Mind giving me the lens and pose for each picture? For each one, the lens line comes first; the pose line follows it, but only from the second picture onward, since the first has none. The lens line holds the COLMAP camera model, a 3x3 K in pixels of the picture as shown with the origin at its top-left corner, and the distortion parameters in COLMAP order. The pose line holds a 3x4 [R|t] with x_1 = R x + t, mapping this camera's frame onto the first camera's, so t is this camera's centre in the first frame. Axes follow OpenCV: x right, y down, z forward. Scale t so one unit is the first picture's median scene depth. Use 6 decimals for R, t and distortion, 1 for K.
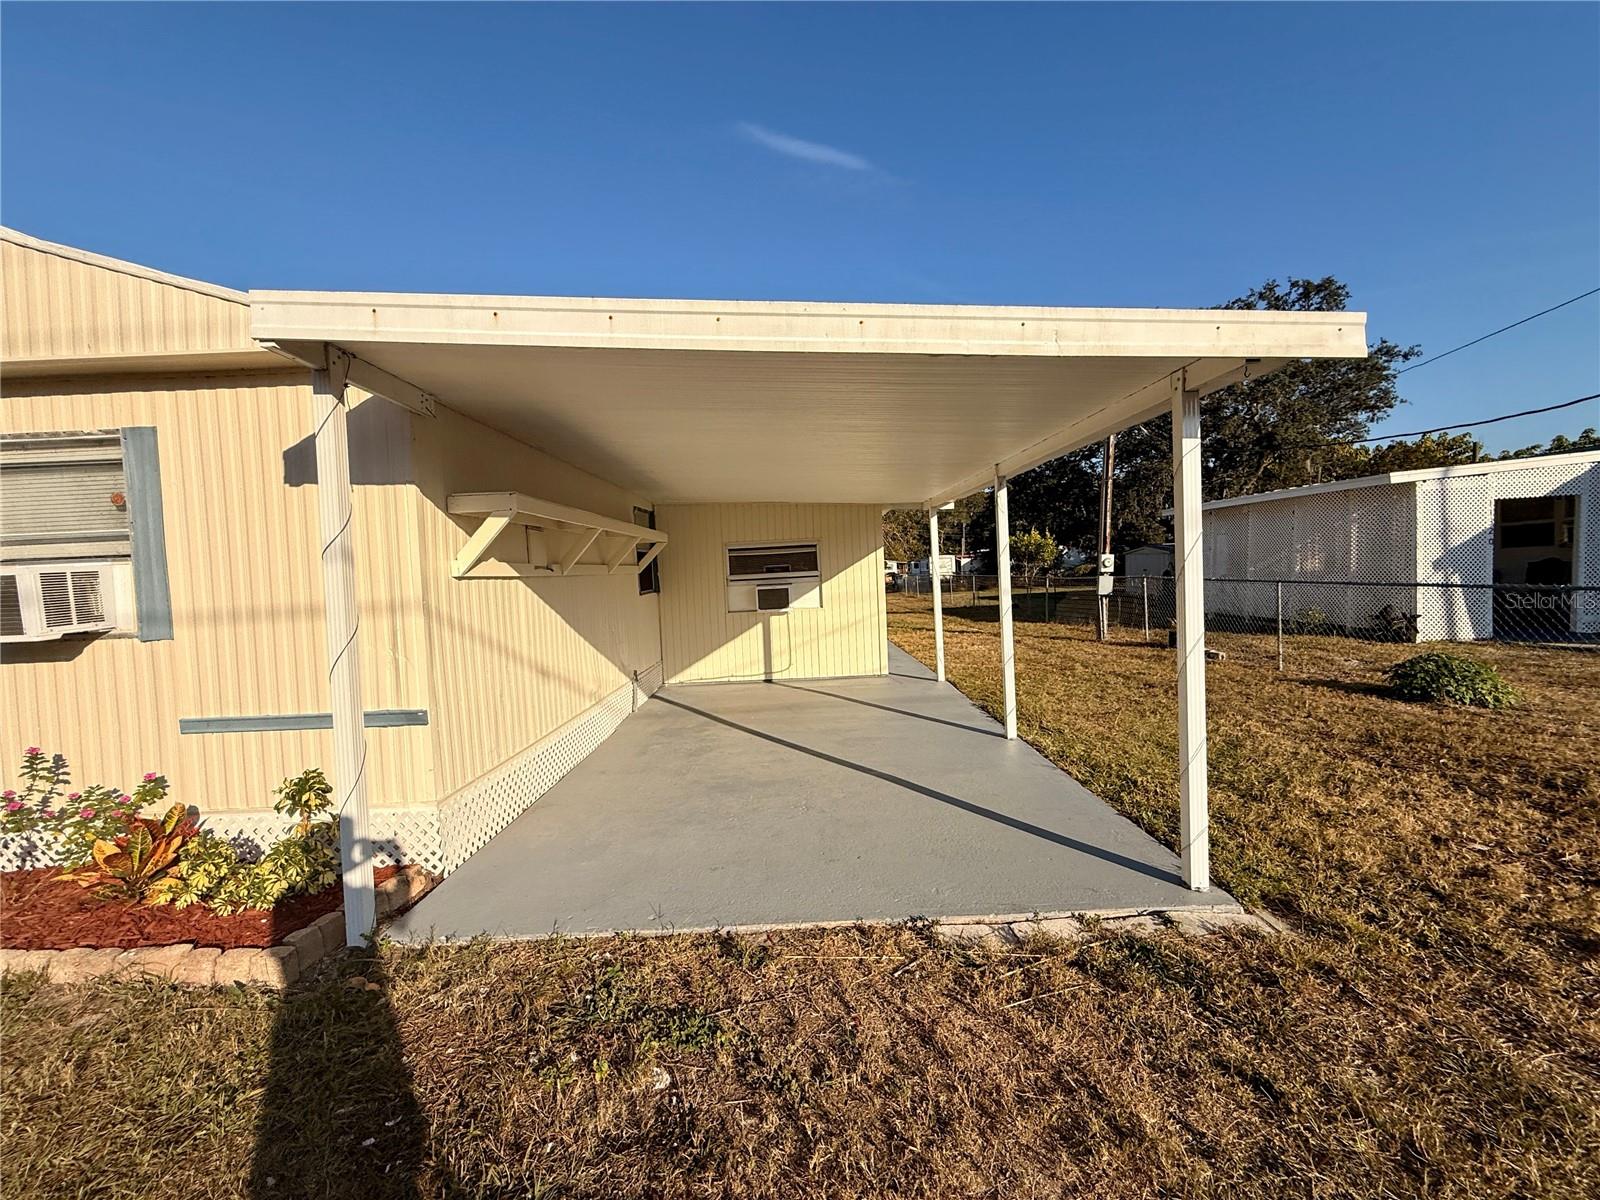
lens RADIAL K [[647.5, 0, 801.2], [0, 647.5, 605.9], [0, 0, 1]] dist [0.001681, 0.000088]
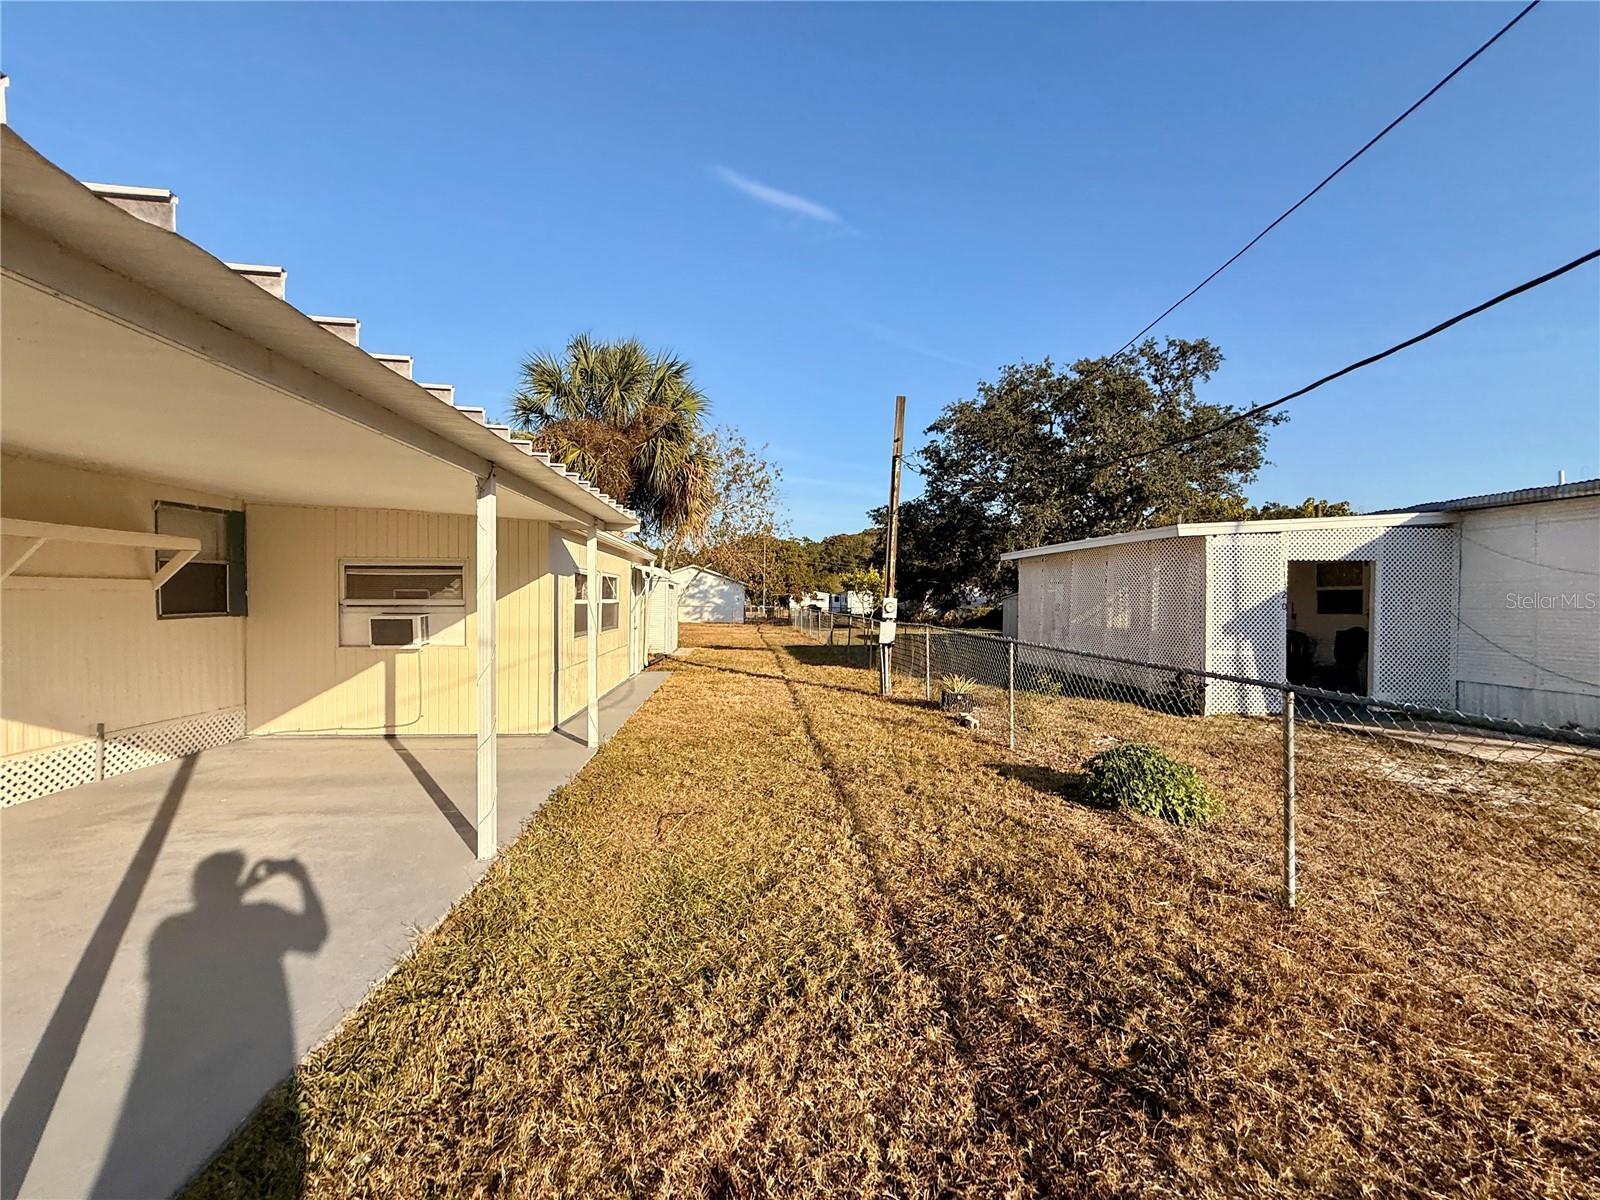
lens RADIAL K [[642.5, 0, 797.6], [0, 642.5, 598.7], [0, 0, 1]] dist [0.000985, -0.000176]
pose [[0.996105, 0.052832, 0.070589, 0.320783], [-0.048813, 0.997152, -0.057486, -0.024910], [-0.073425, 0.053816, 0.995848, 0.154377]]
